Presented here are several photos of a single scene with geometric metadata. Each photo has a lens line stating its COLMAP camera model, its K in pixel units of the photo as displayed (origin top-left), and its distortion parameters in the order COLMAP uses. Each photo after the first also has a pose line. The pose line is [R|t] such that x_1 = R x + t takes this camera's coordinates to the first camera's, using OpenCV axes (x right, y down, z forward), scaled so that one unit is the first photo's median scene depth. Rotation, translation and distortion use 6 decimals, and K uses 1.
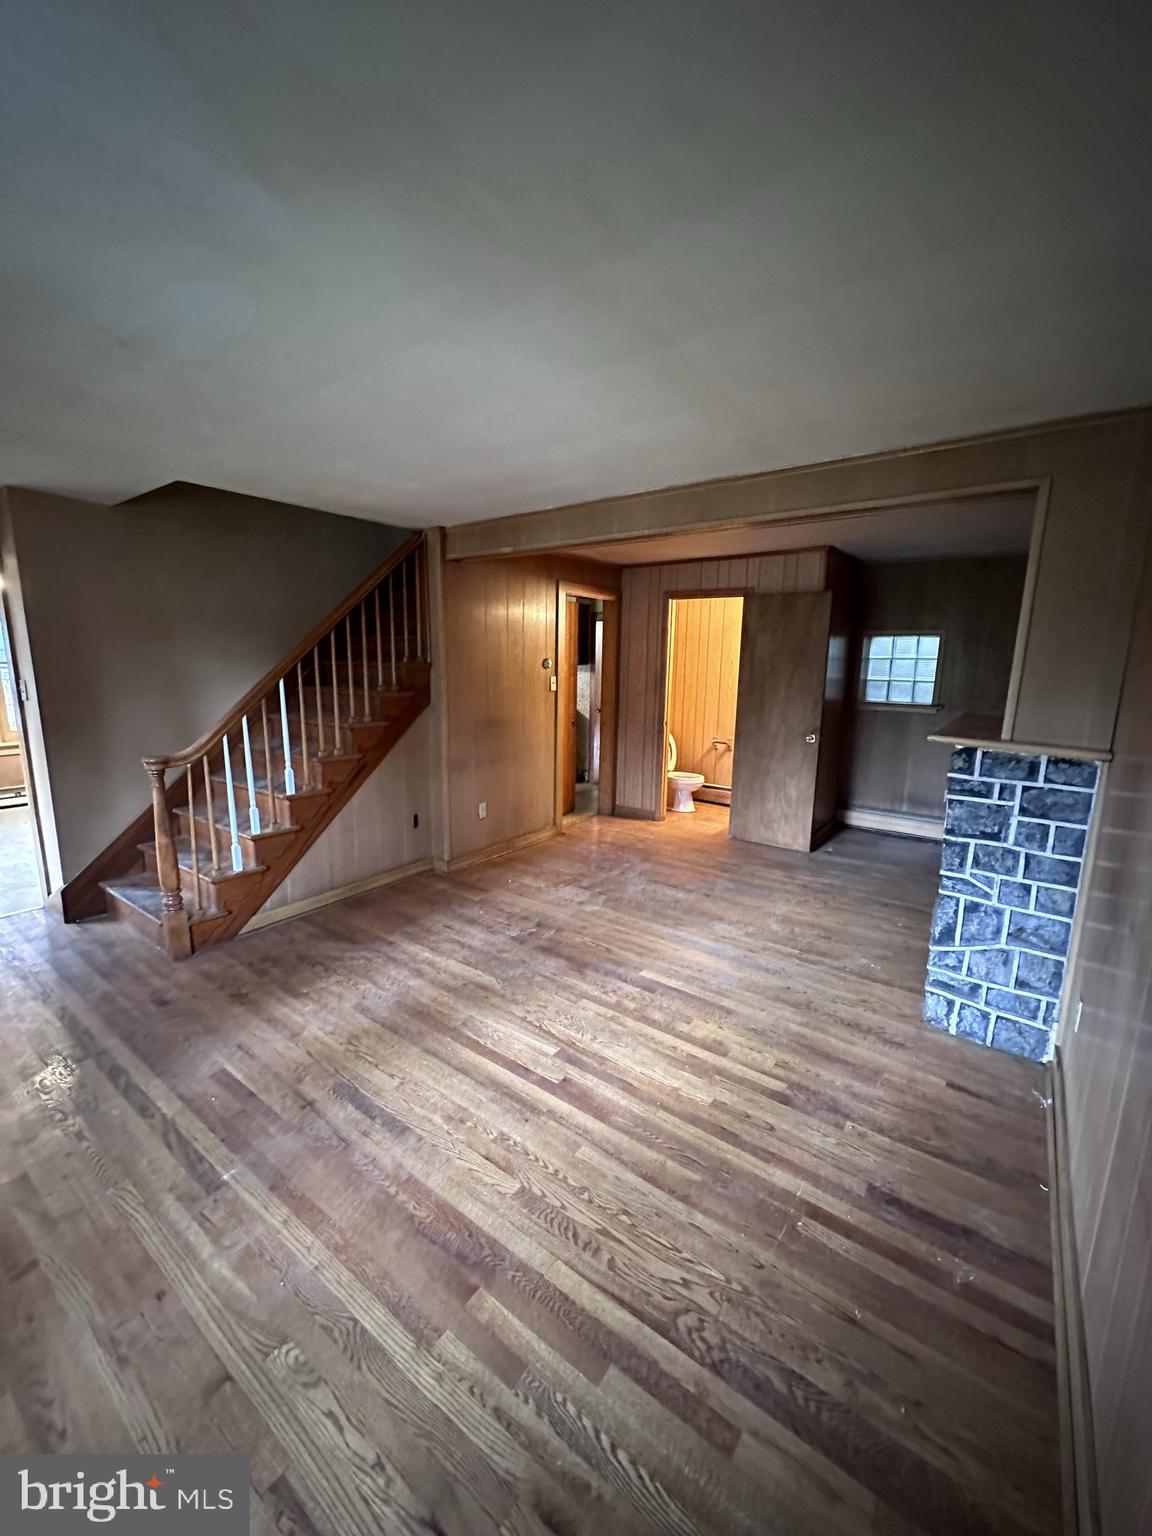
lens RADIAL K [[611.6, 0, 573.9], [0, 611.6, 771.3], [0, 0, 1]] dist [-0.000927, 0.001644]
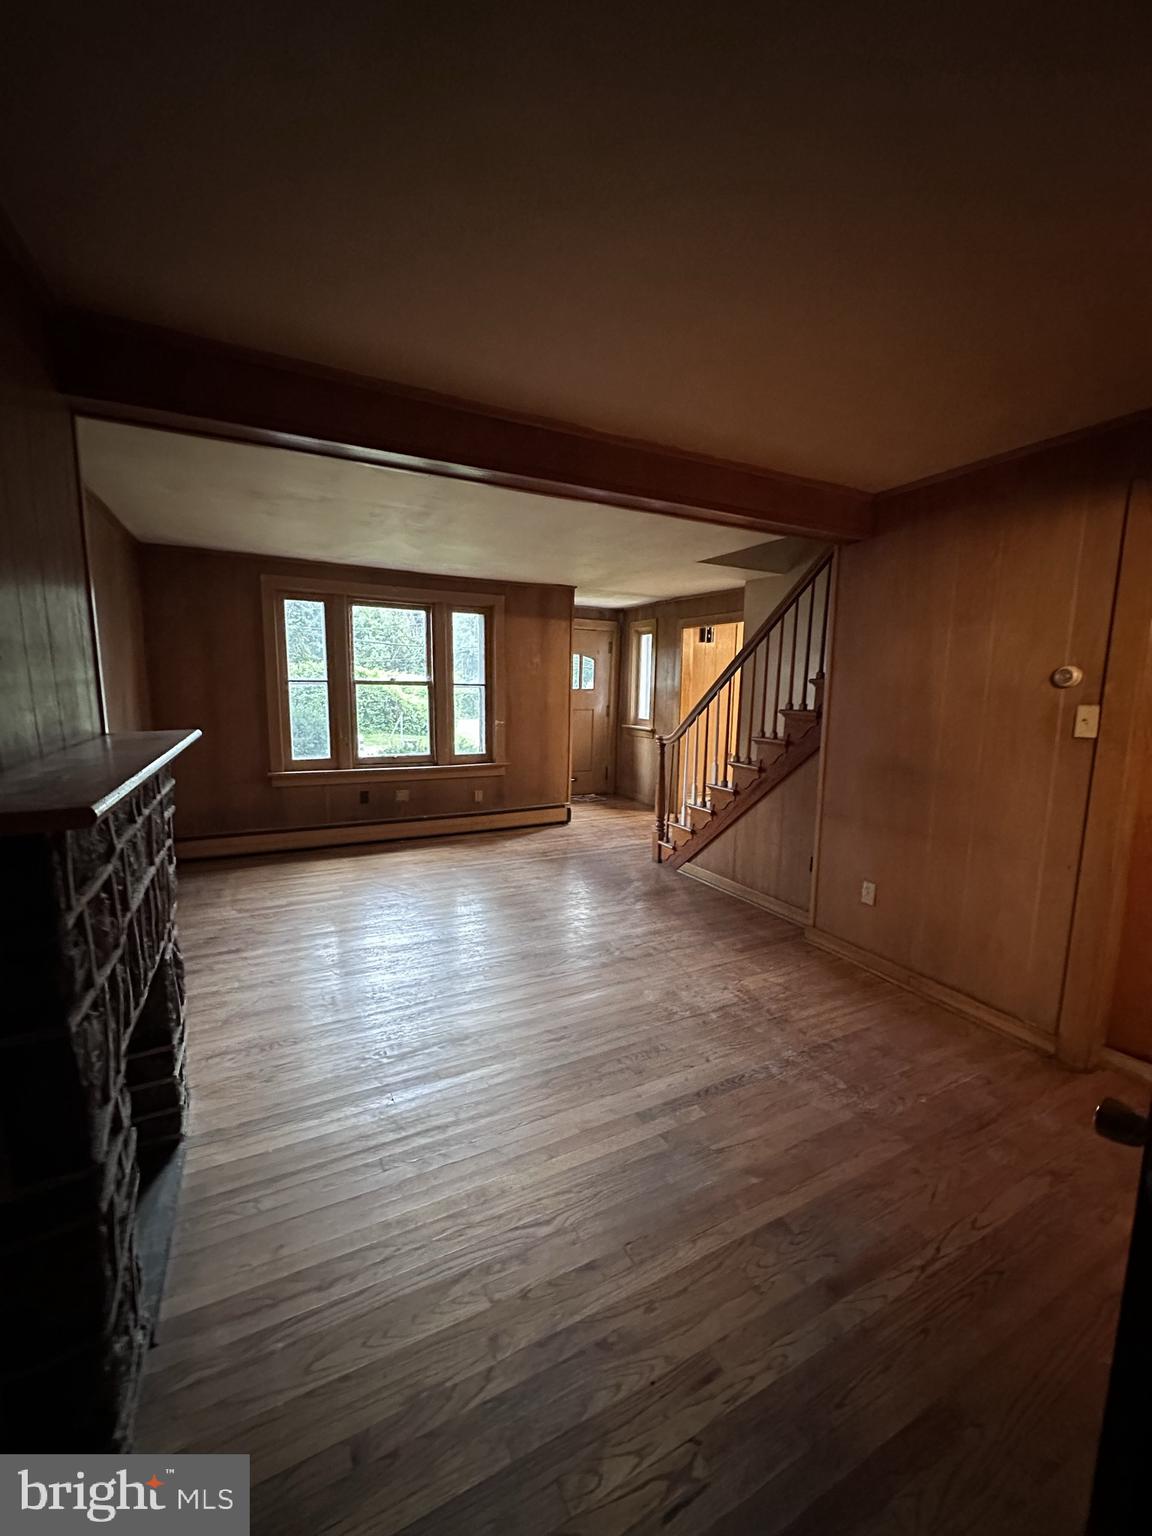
lens RADIAL K [[611.6, 0, 579.2], [0, 611.6, 771.2], [0, 0, 1]] dist [-0.000927, 0.001644]
pose [[-0.440940, 0.102510, -0.891664, 1.125784], [-0.187598, 0.960987, 0.203249, -0.277292], [0.877712, 0.256895, -0.404507, 1.845669]]
